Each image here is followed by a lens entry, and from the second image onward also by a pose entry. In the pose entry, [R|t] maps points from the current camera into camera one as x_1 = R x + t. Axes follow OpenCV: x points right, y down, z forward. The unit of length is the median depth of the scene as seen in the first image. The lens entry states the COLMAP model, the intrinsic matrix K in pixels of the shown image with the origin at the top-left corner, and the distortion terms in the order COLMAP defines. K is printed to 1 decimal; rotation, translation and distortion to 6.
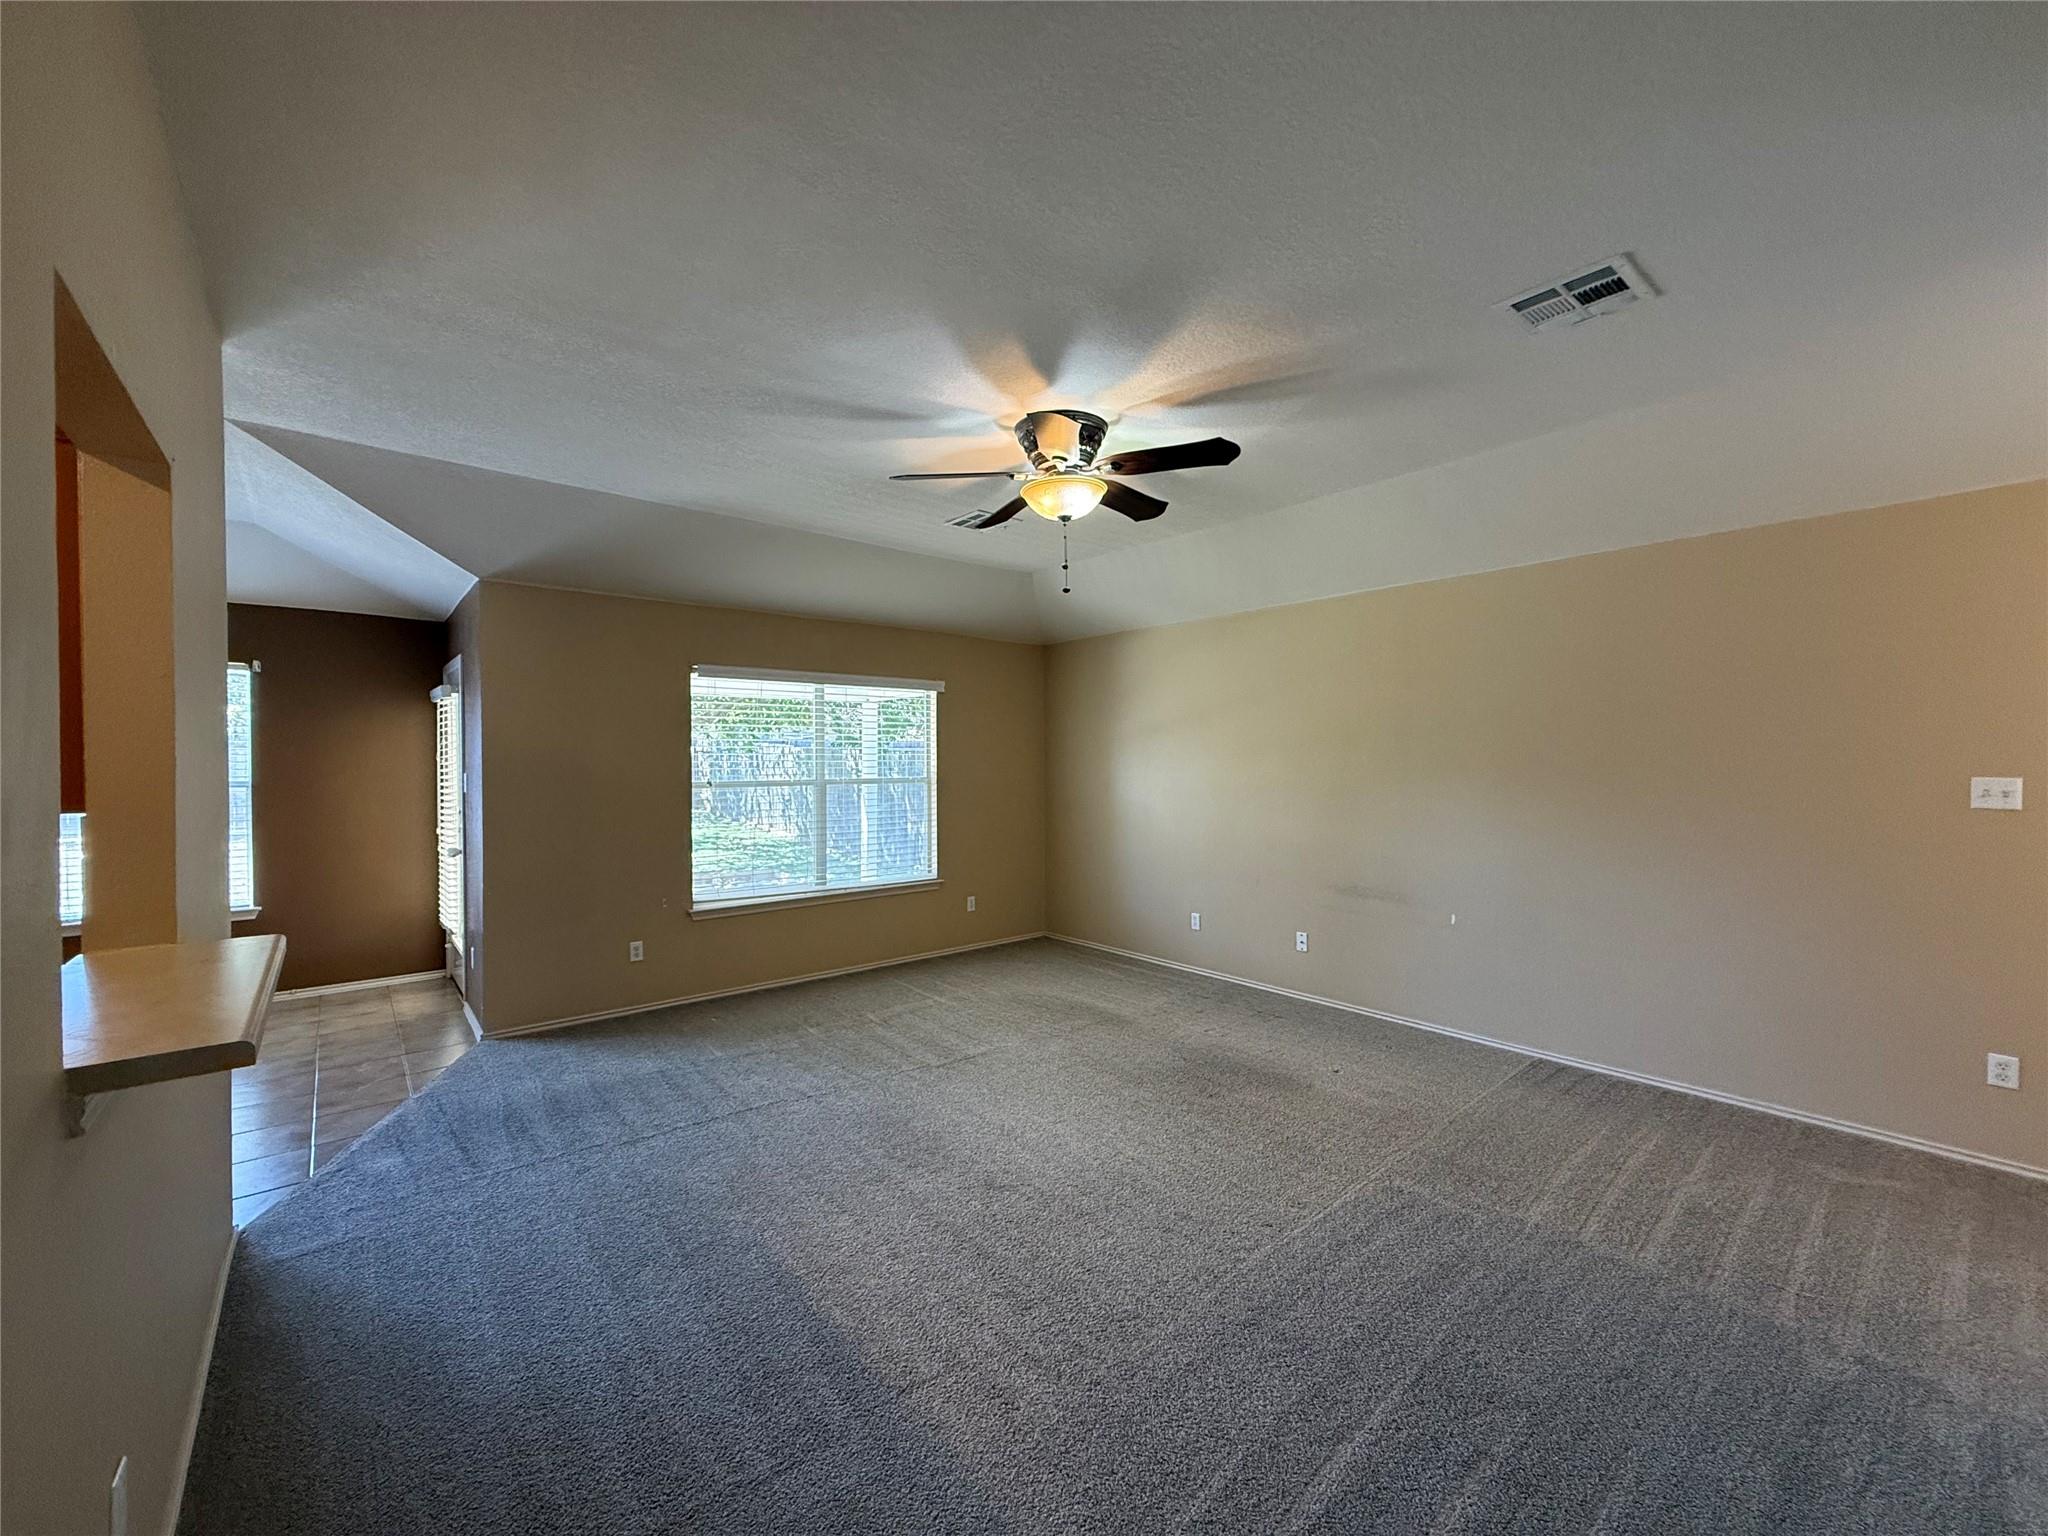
lens RADIAL K [[814.0, 0, 1024.0], [0, 814.0, 768.0], [0, 0, 1]] dist [0.001698, -0.000011]
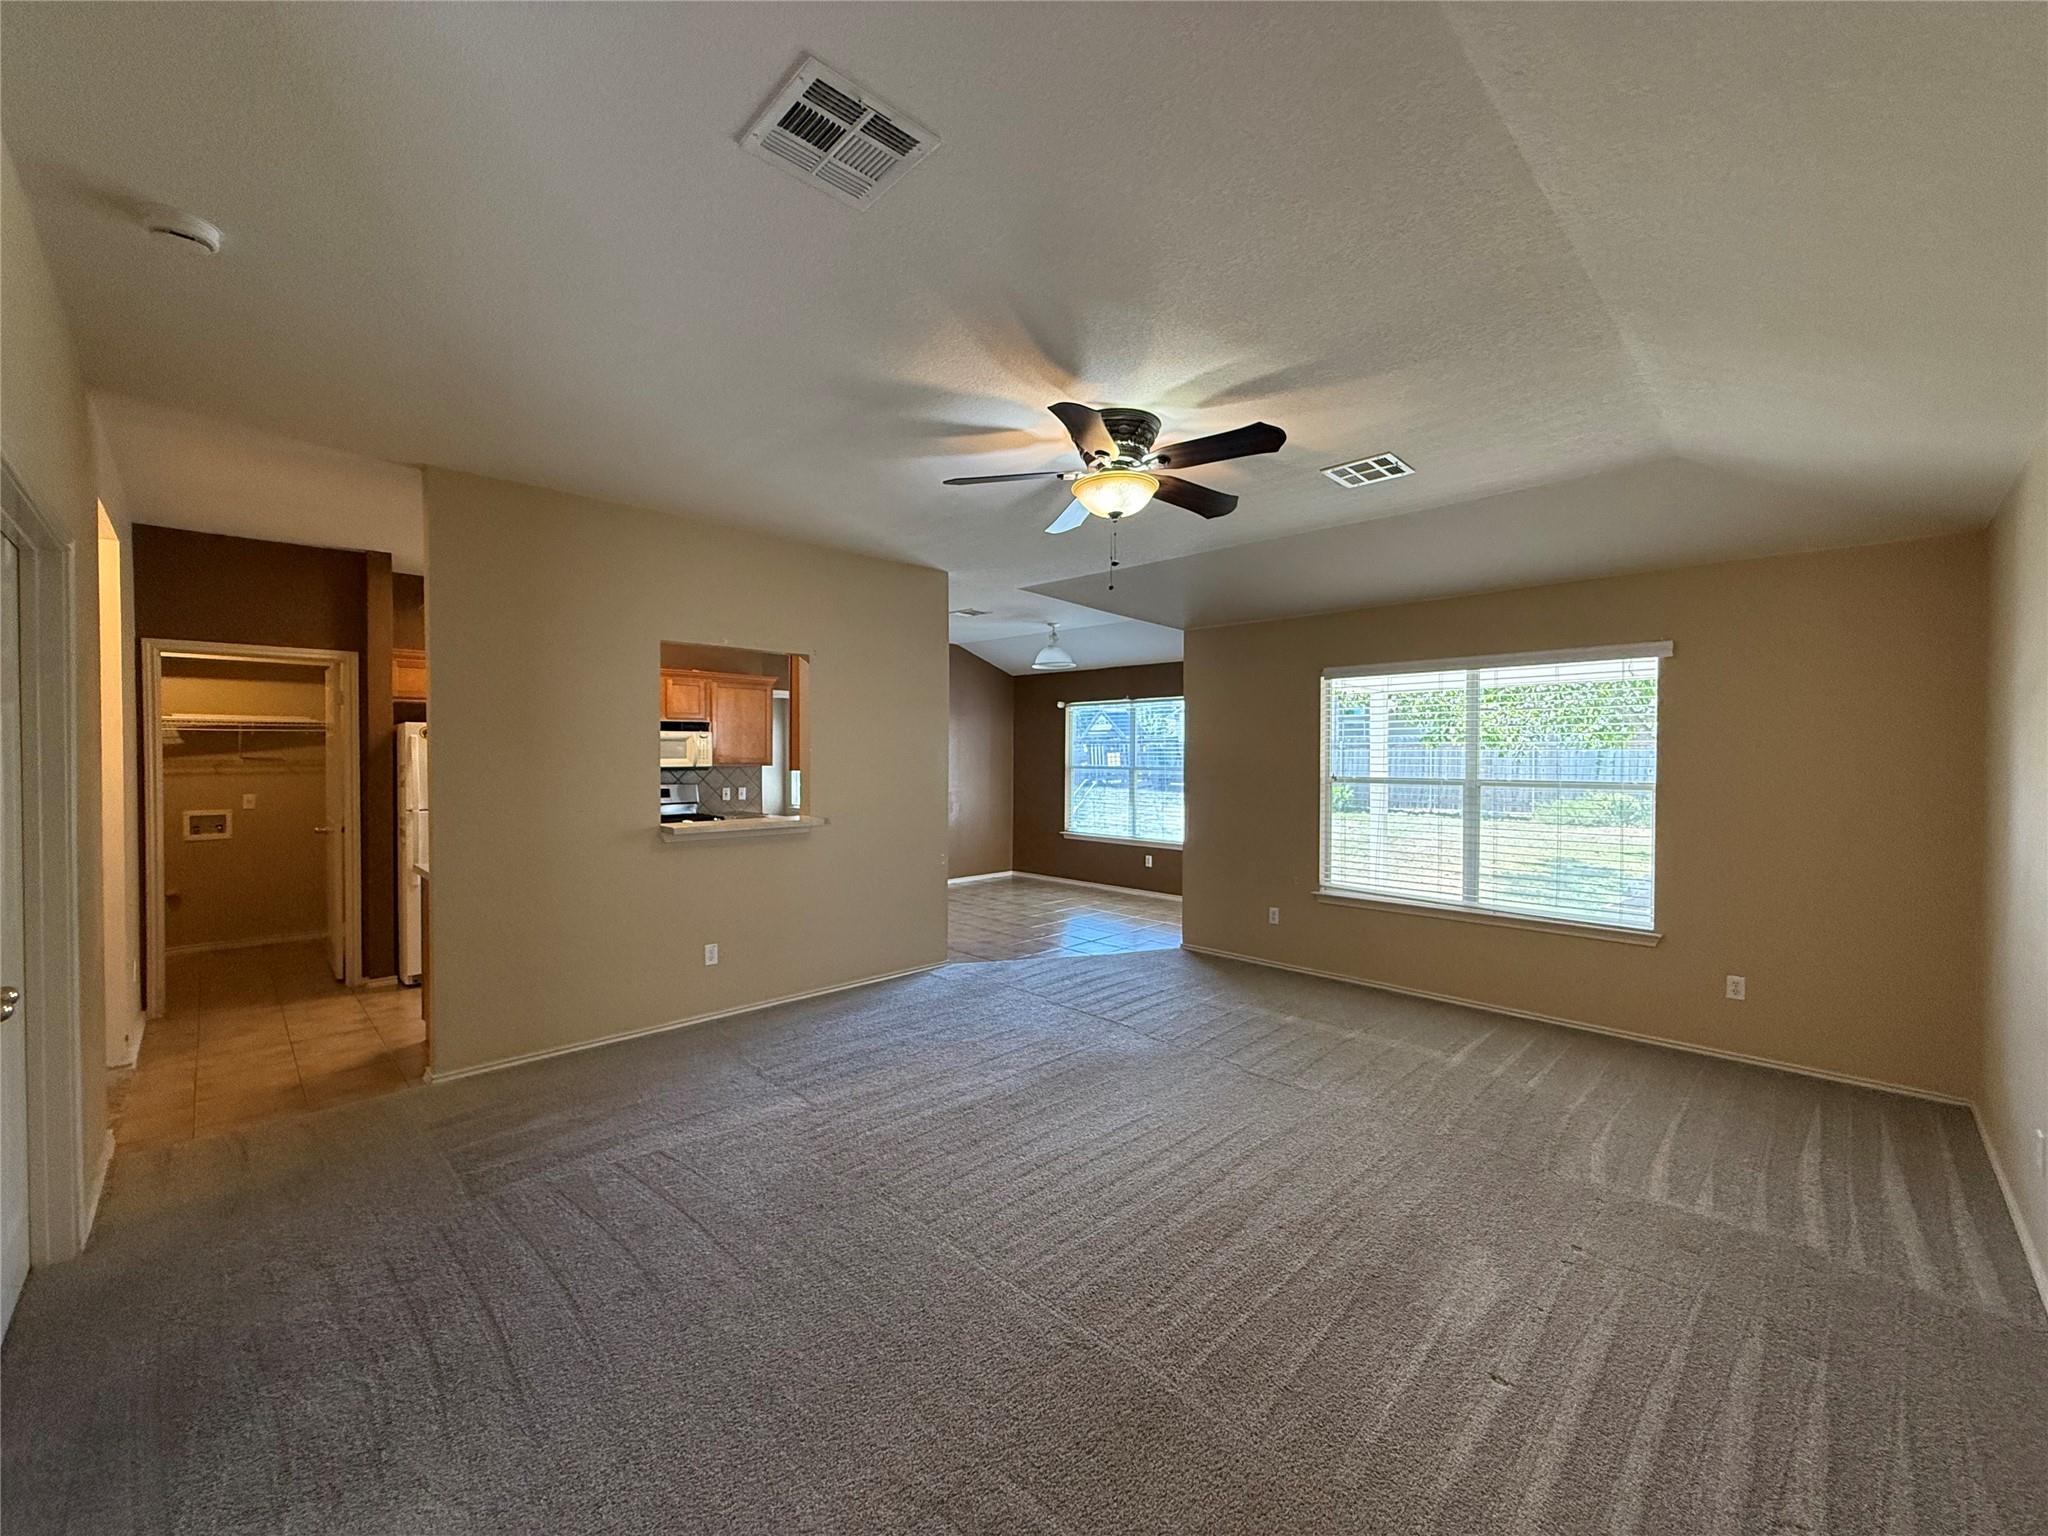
lens RADIAL K [[806.3, 0, 1019.3], [0, 806.3, 766.9], [0, 0, 1]] dist [0.000610, 0.000146]
pose [[0.081272, 0.015905, -0.996565, 0.674807], [-0.012104, 0.999815, 0.014970, -0.007645], [0.996618, 0.010846, 0.081449, 0.526365]]
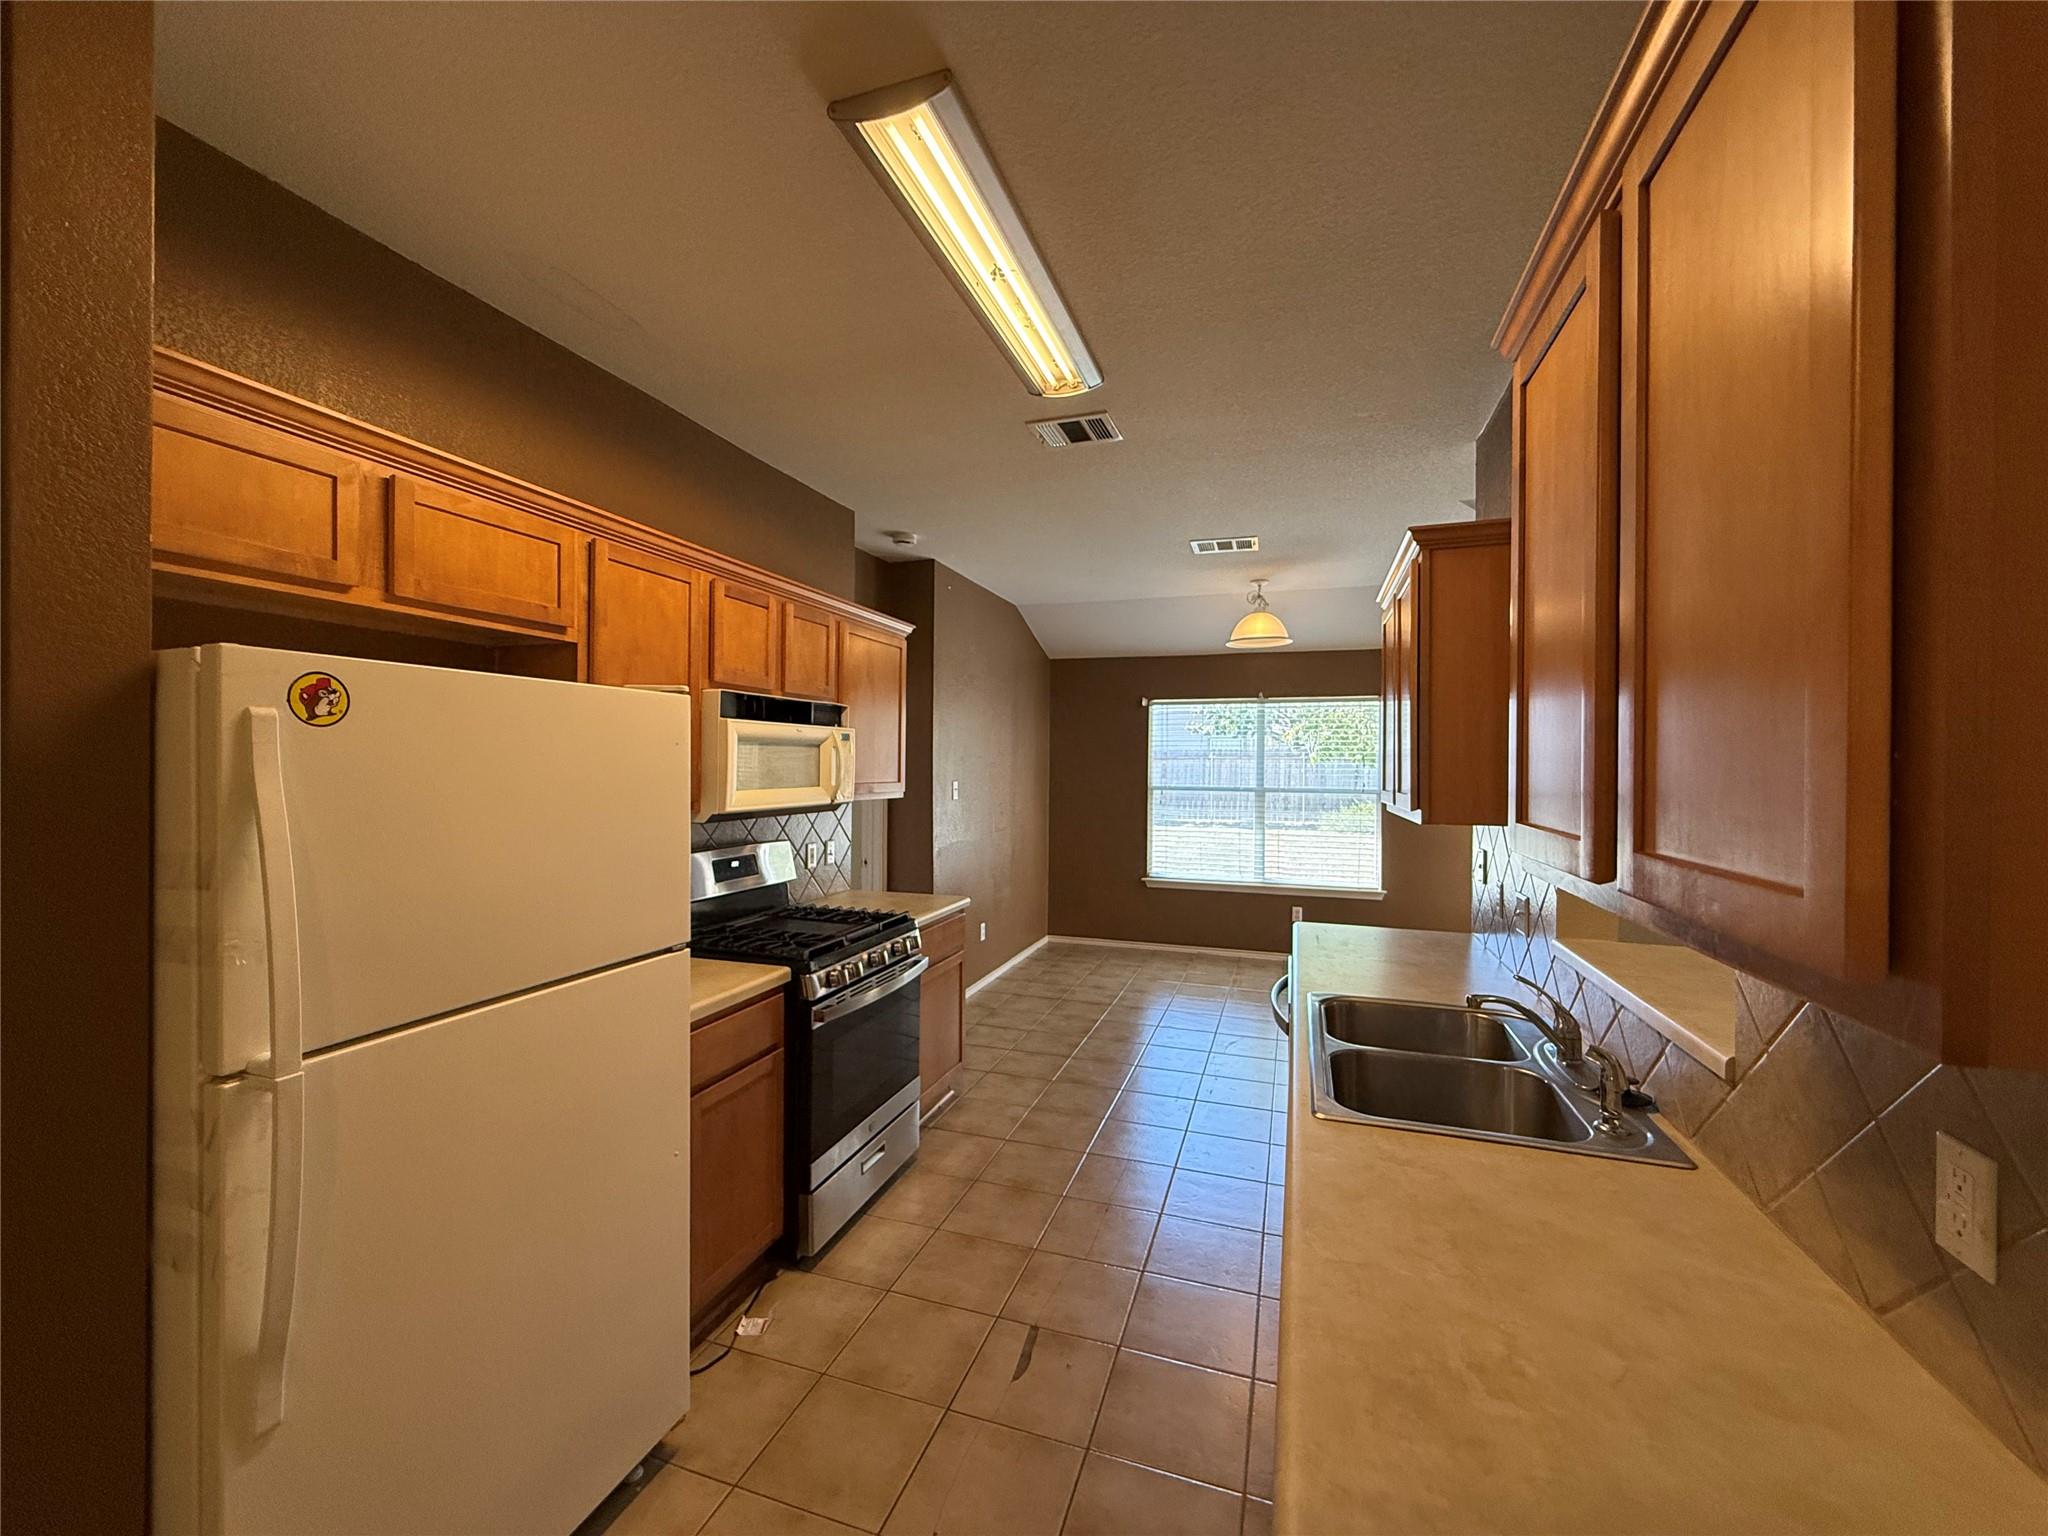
lens RADIAL K [[816.7, 0, 1020.8], [0, 816.7, 767.9], [0, 0, 1]] dist [-0.000999, 0.000129]
pose [[0.515907, 0.007816, -0.856609, -0.166619], [-0.015198, 0.999884, -0.000030, -0.010959], [0.856509, 0.013035, 0.515967, -0.132569]]
